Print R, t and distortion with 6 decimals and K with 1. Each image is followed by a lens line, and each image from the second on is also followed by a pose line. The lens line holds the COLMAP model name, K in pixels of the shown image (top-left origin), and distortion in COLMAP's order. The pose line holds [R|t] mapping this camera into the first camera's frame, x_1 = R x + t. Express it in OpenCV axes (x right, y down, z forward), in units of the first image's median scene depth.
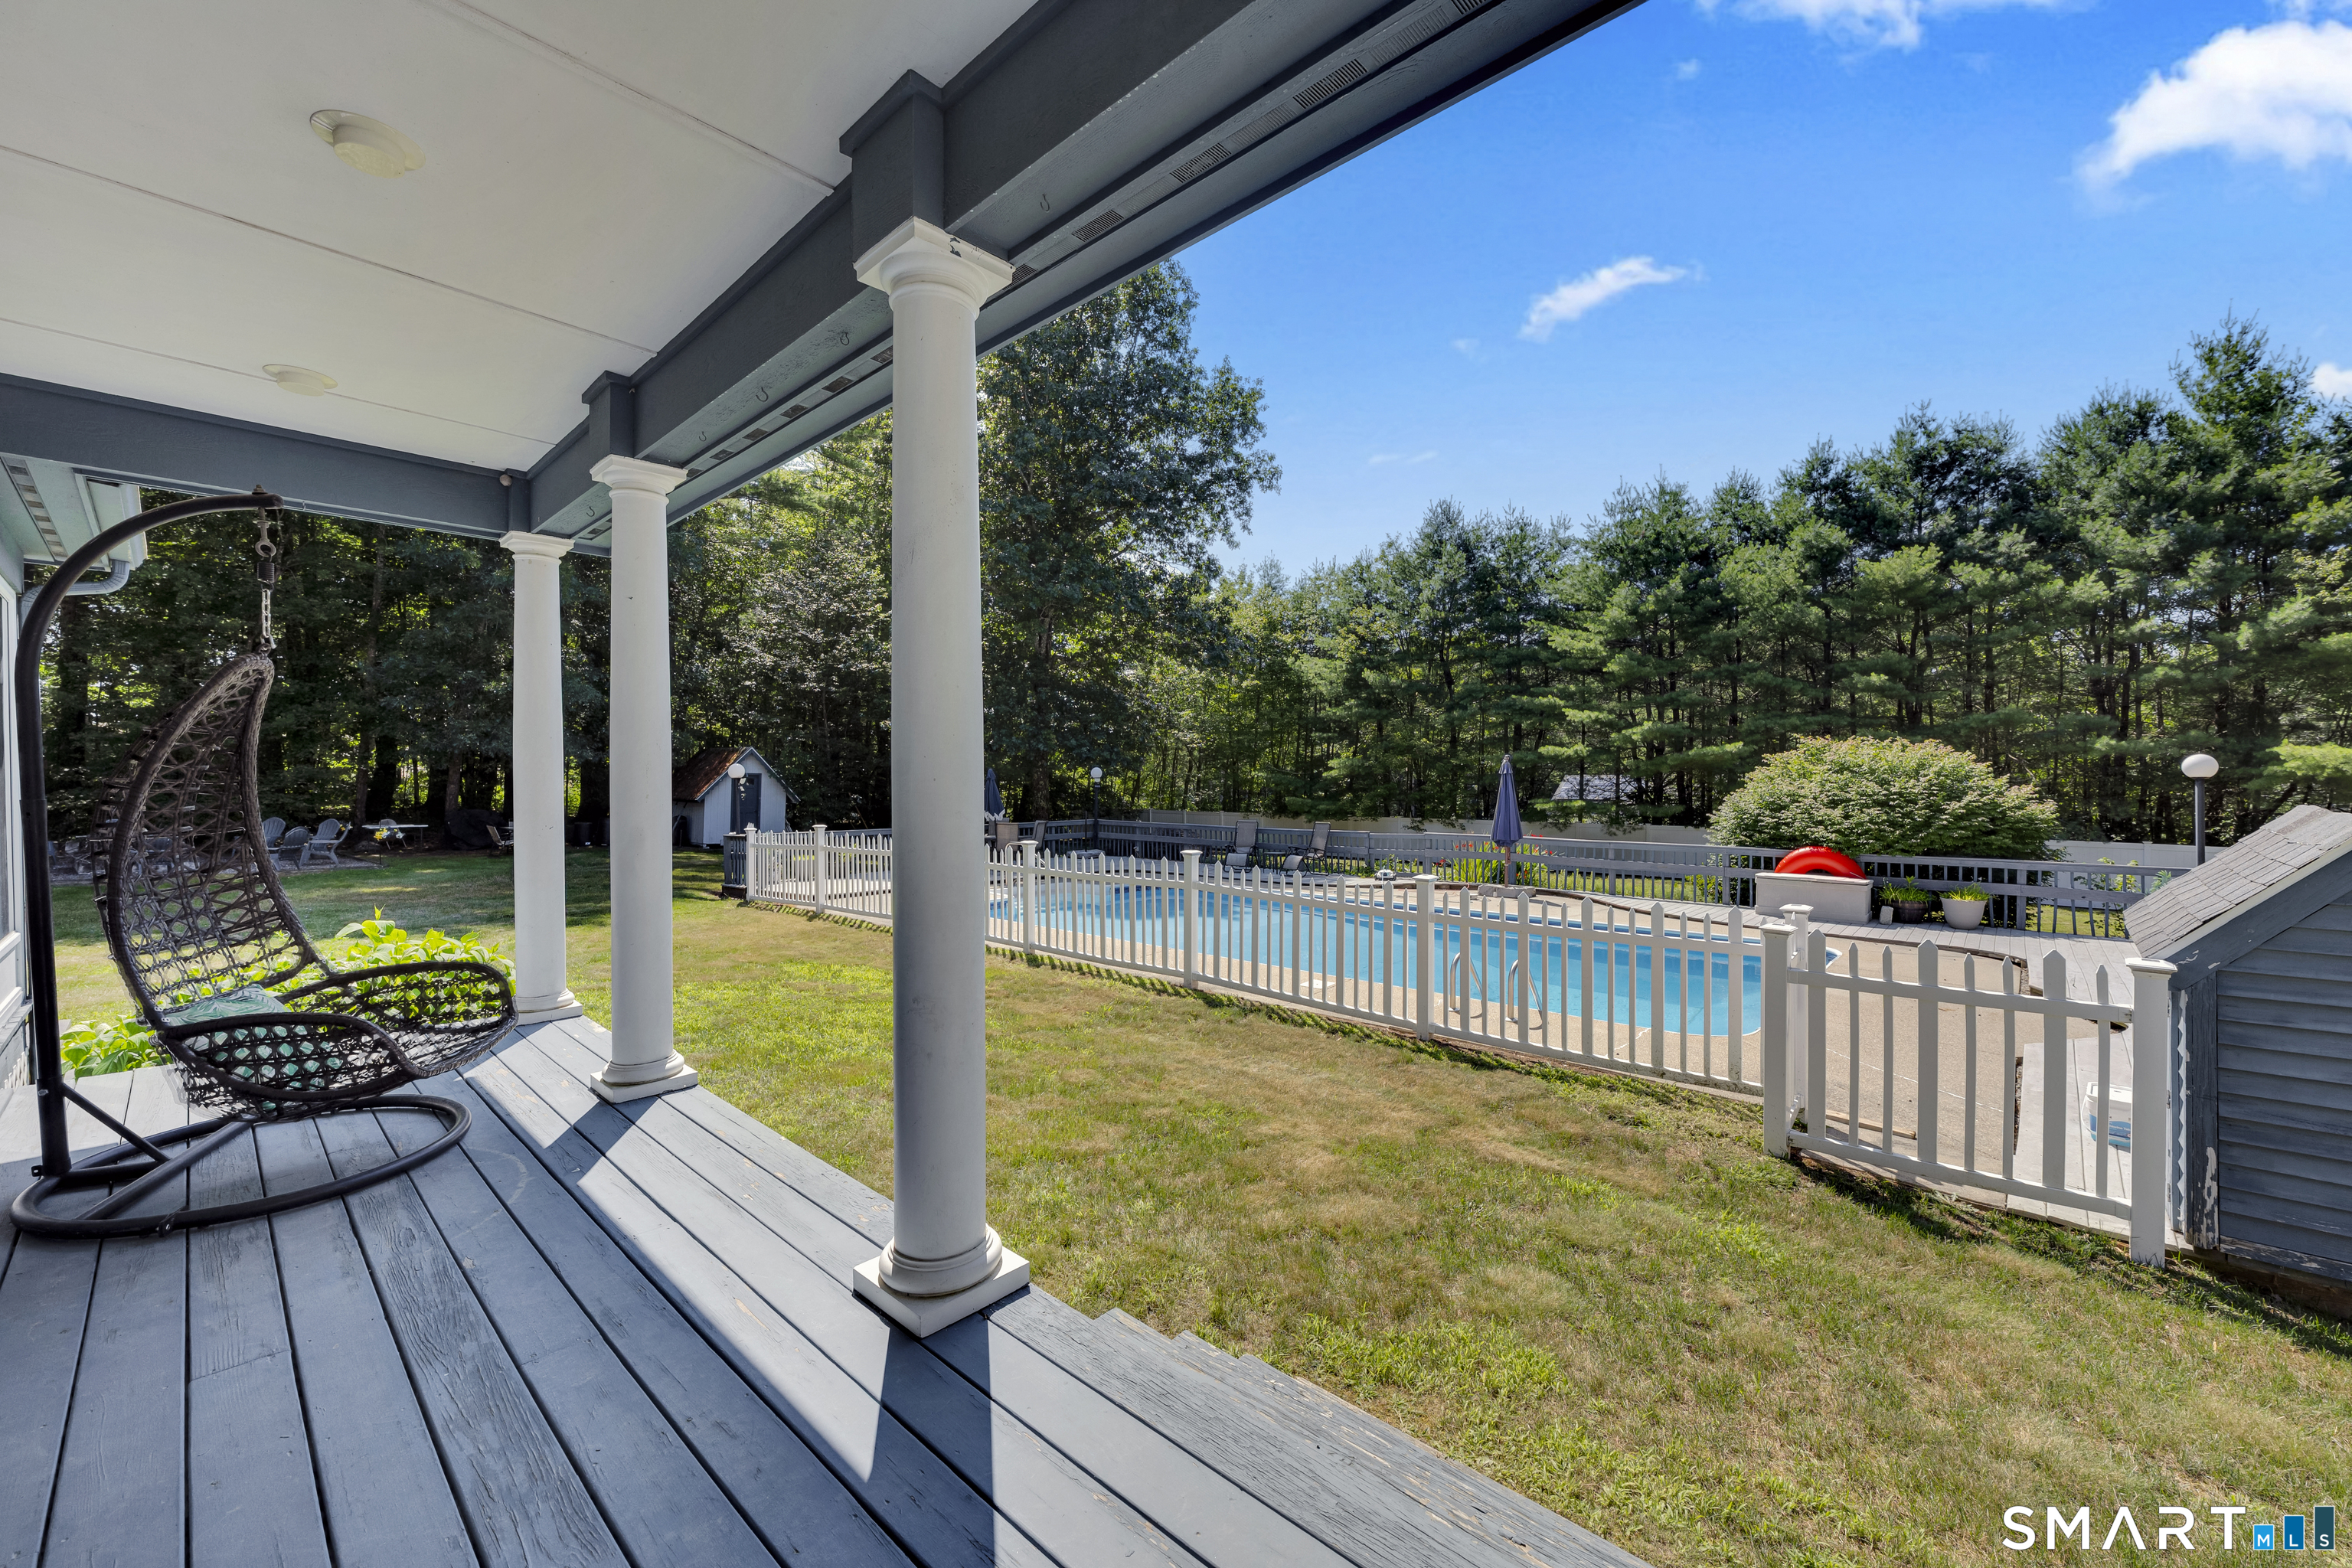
lens RADIAL K [[931.1, 0, 1177.2], [0, 931.1, 789.6], [0, 0, 1]] dist [0.000188, -0.000065]
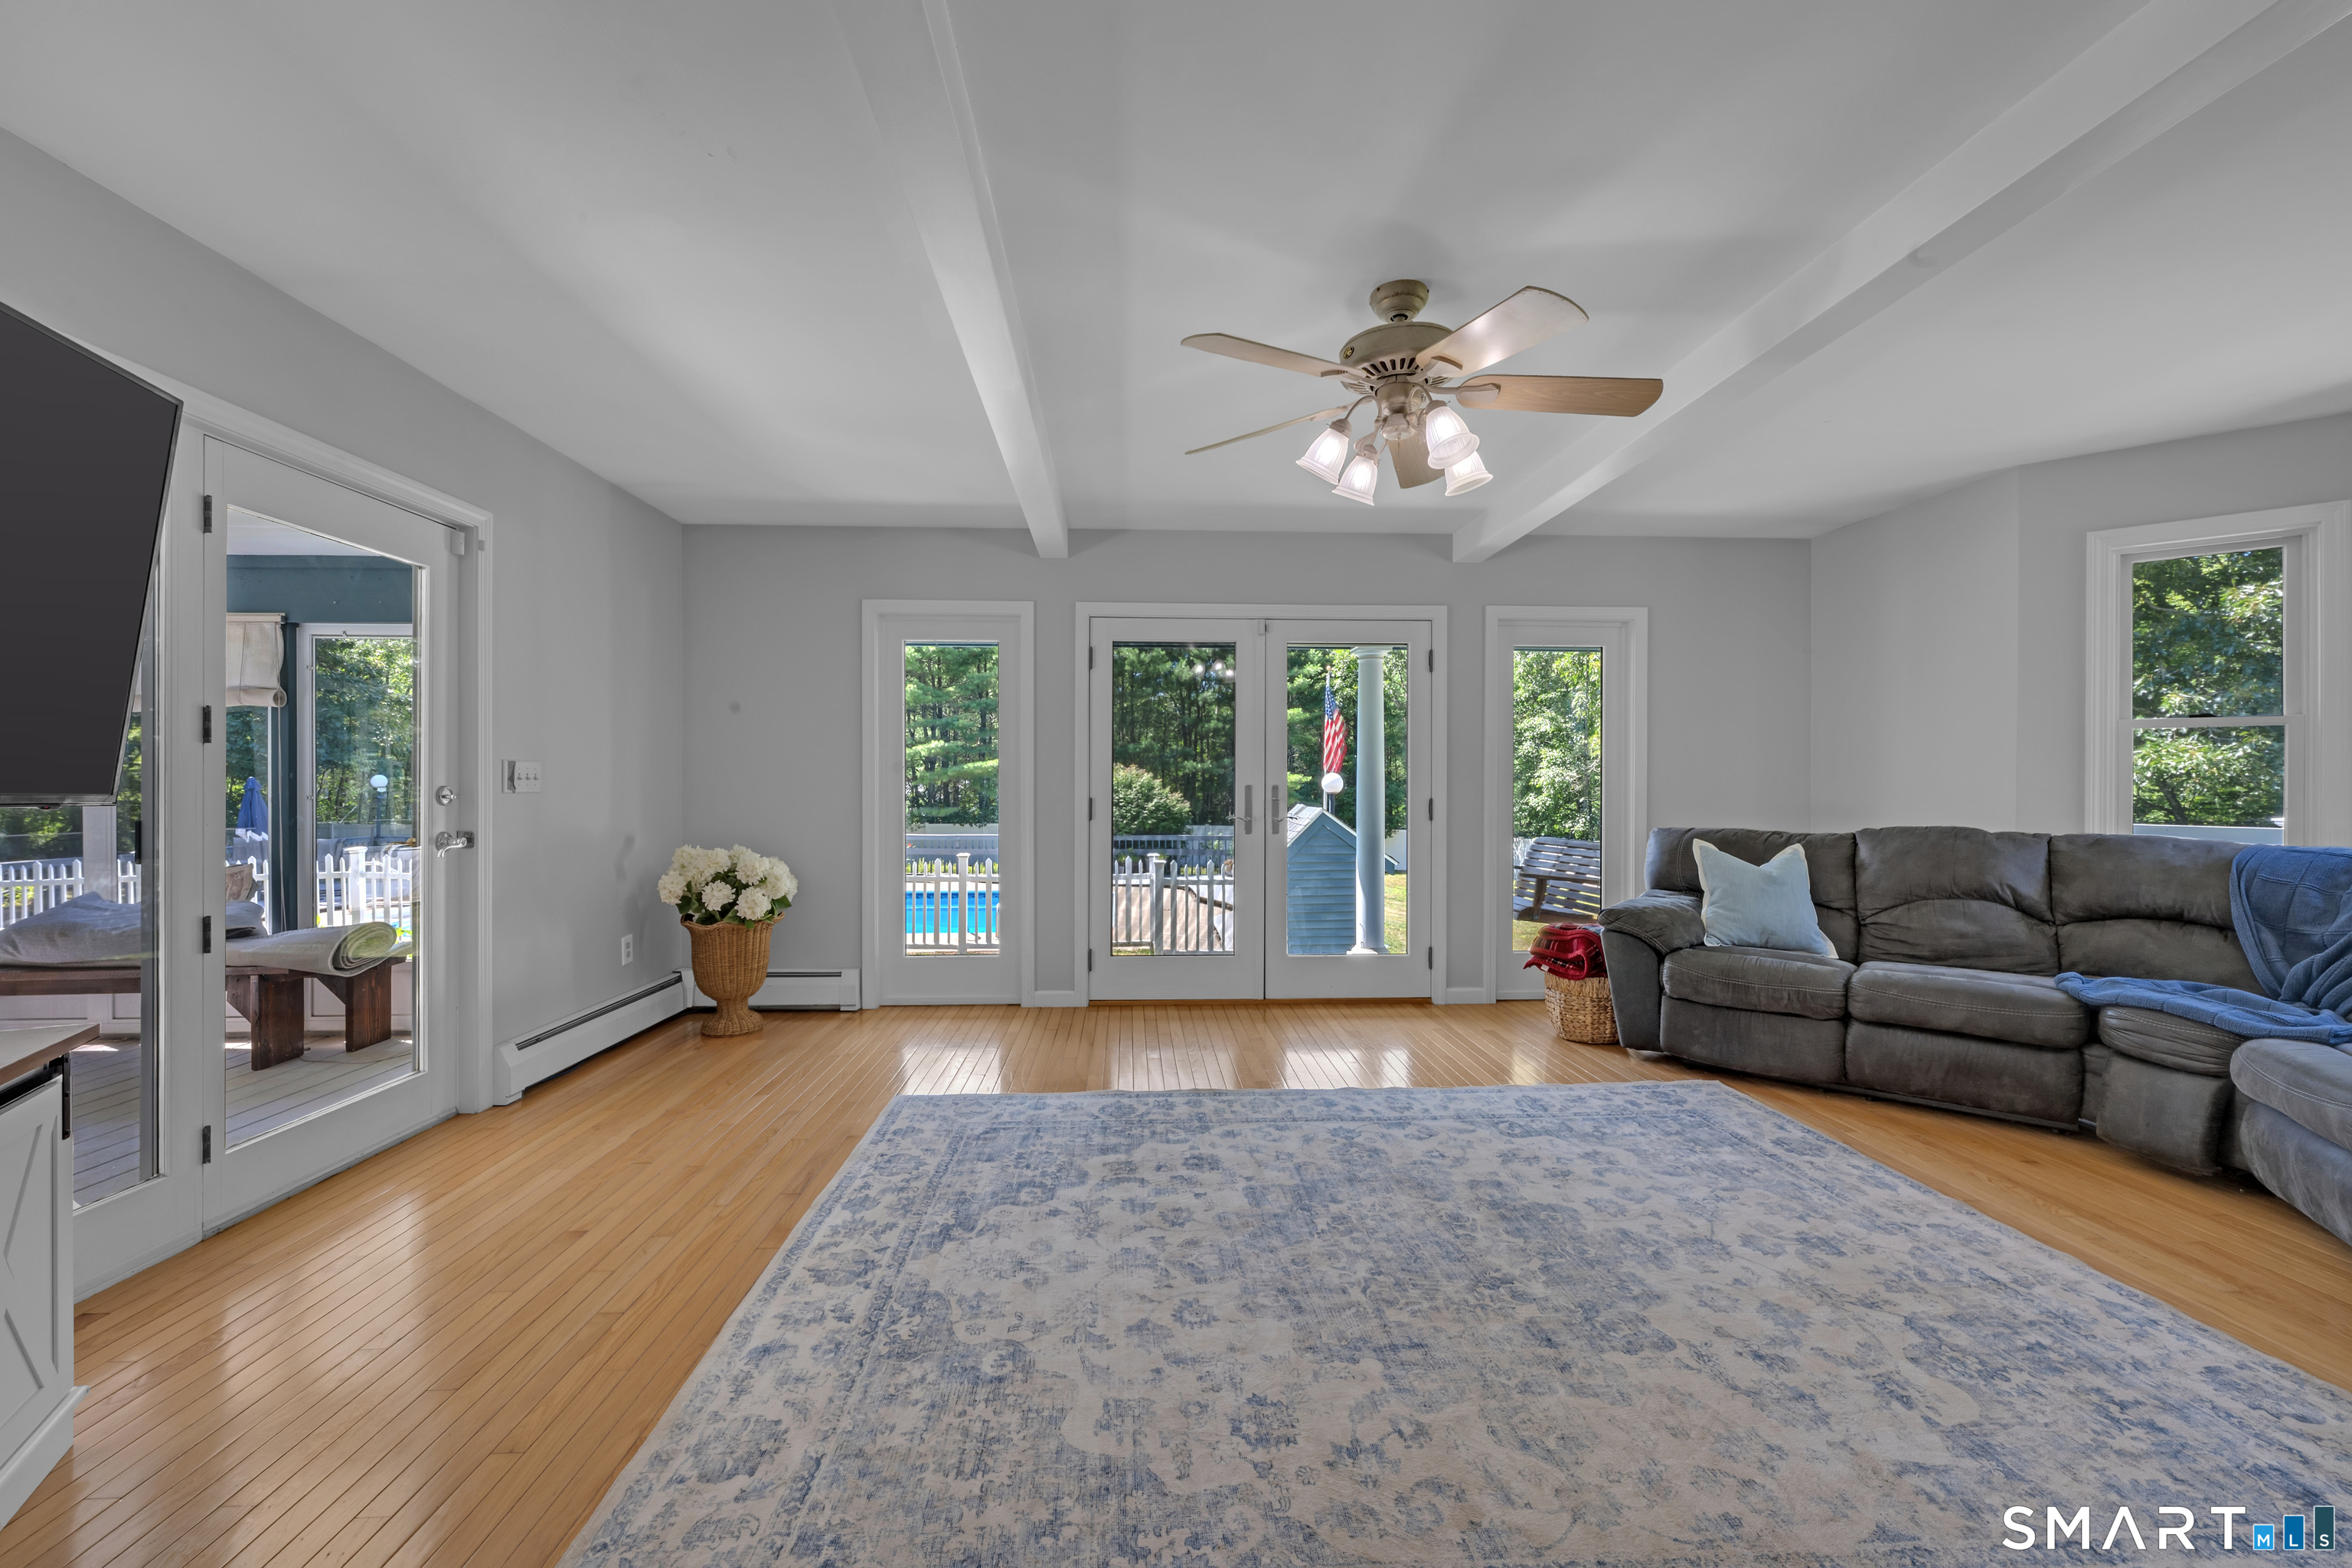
lens RADIAL K [[931.1, 0, 1175.6], [0, 931.1, 783.6], [0, 0, 1]] dist [0.000188, -0.000065]
pose [[0.699083, 0.007932, 0.714997, -0.334328], [-0.001273, 0.999951, -0.009848, -0.004805], [-0.715039, 0.005975, 0.699059, -0.216376]]
